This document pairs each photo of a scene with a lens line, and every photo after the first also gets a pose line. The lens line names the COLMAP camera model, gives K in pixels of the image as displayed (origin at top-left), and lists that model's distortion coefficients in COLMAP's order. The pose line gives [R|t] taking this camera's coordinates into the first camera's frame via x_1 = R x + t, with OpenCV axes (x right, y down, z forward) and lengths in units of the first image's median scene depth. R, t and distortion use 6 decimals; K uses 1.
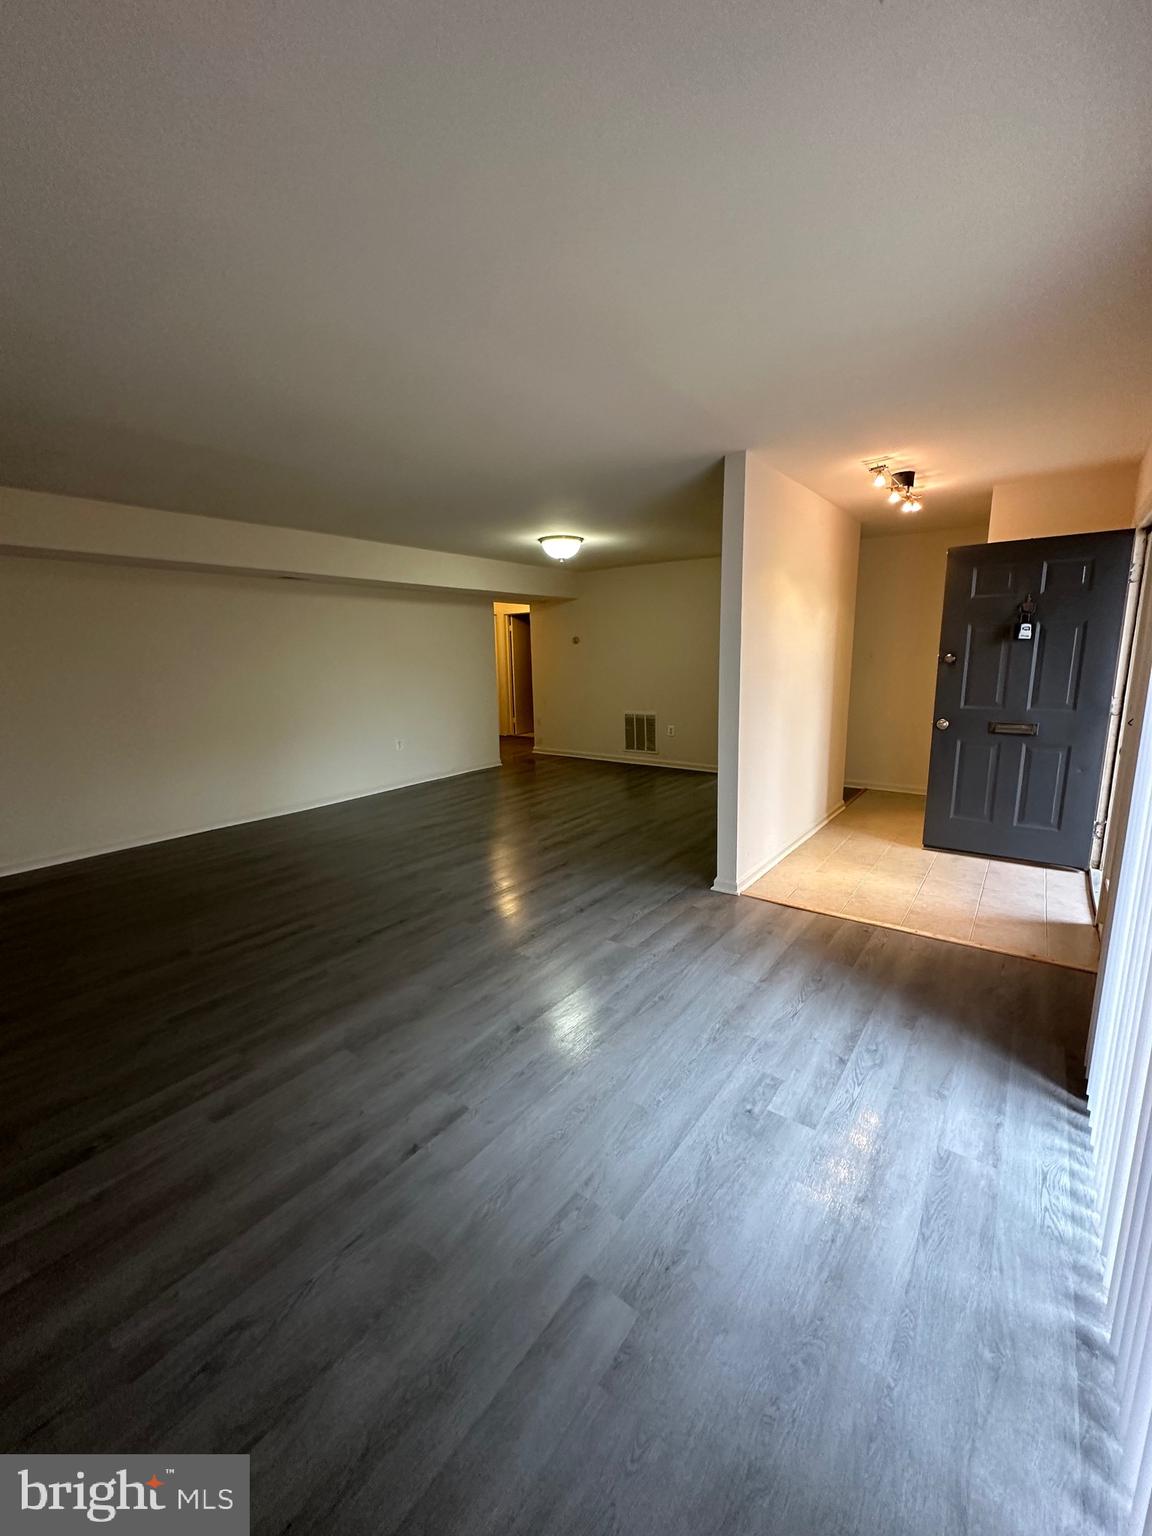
lens RADIAL K [[608.2, 0, 583.1], [0, 608.2, 772.3], [0, 0, 1]] dist [-0.006267, 0.001078]
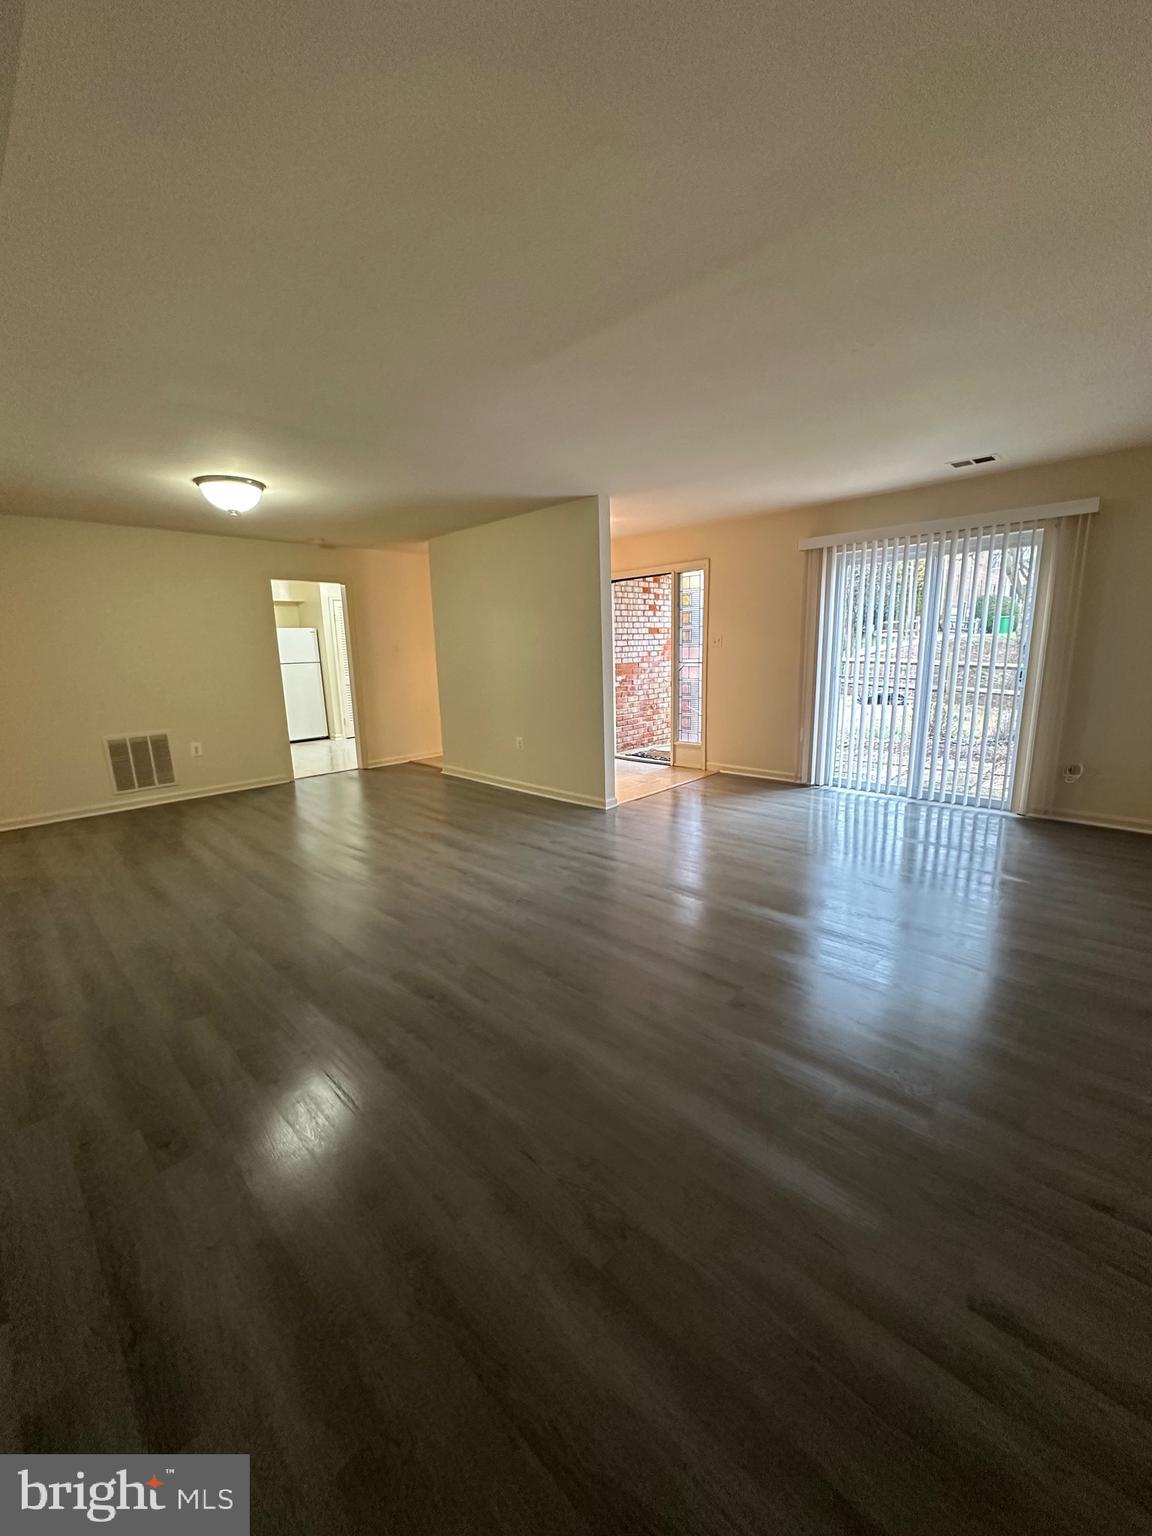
lens RADIAL K [[608.2, 0, 581.2], [0, 608.2, 765.3], [0, 0, 1]] dist [-0.006267, 0.001078]
pose [[0.136993, -0.182556, 0.973605, -0.538801], [0.212643, 0.965378, 0.151093, -0.059984], [-0.967479, 0.186332, 0.171069, 0.383161]]
